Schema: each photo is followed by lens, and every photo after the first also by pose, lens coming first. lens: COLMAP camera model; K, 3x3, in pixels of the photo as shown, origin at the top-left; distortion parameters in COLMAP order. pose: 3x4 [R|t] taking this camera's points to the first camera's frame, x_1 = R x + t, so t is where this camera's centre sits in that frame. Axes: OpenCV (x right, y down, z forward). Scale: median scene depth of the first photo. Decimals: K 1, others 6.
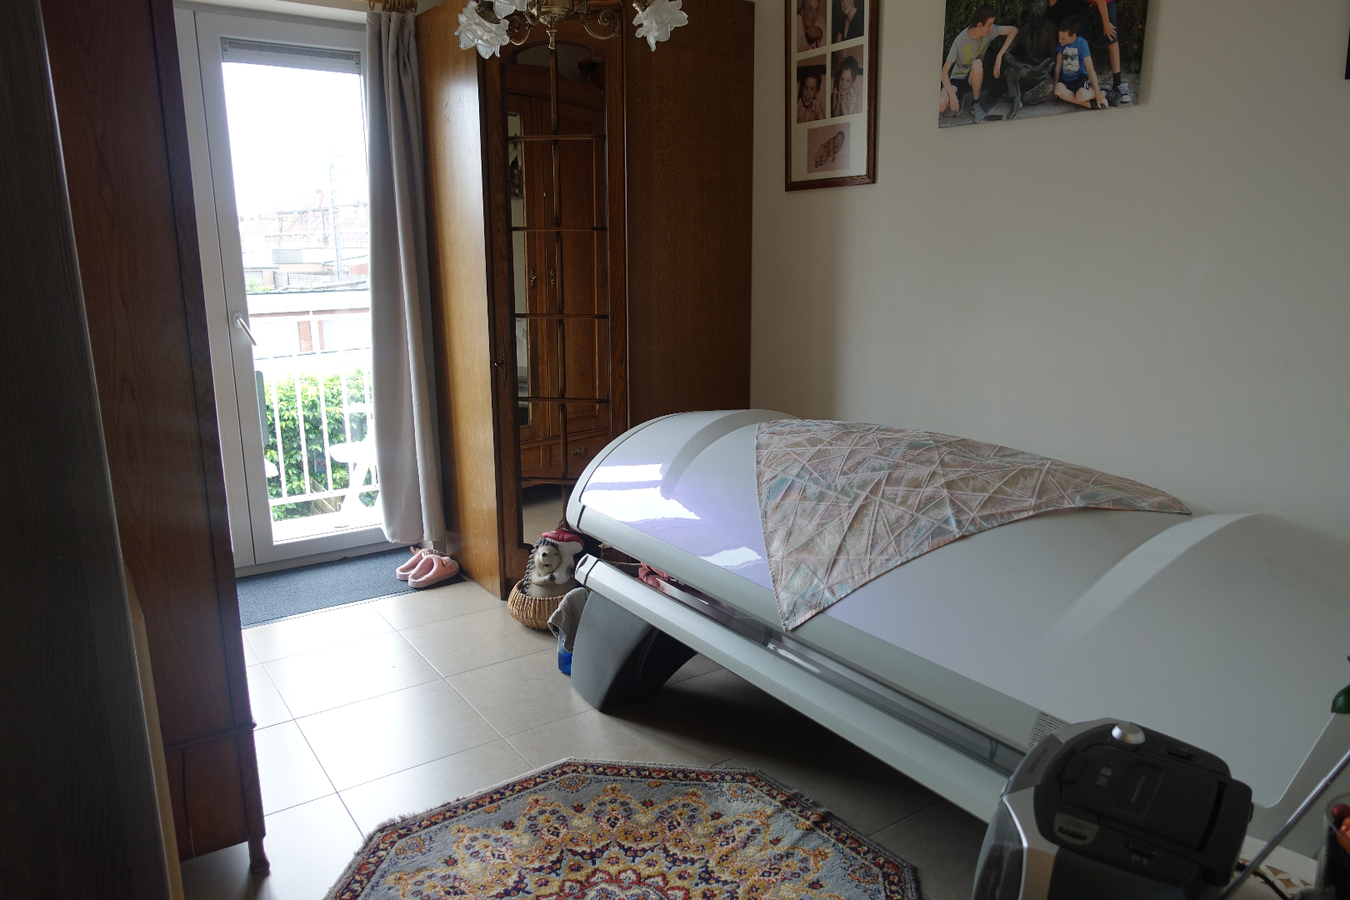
lens RADIAL K [[944.3, 0, 675.4], [0, 944.3, 449.8], [0, 0, 1]] dist [0.002339, 0.000991]
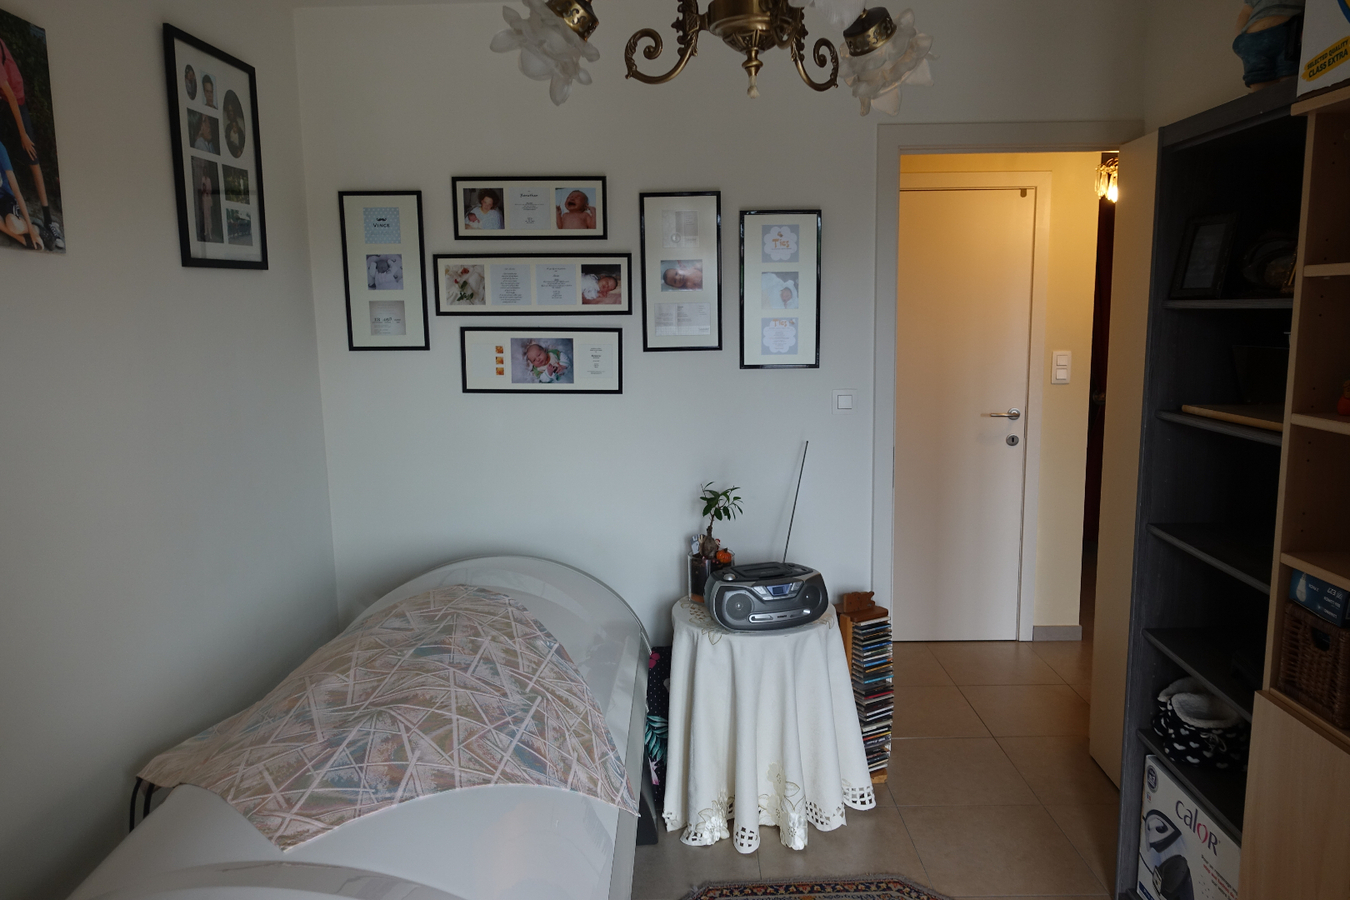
lens RADIAL K [[944.3, 0, 675.5], [0, 944.3, 451.9], [0, 0, 1]] dist [0.002339, 0.000991]
pose [[-0.828860, -0.066104, 0.555537, -0.362554], [0.134951, 0.940049, 0.313203, -0.382734], [-0.542936, 0.334572, -0.770248, 1.363564]]
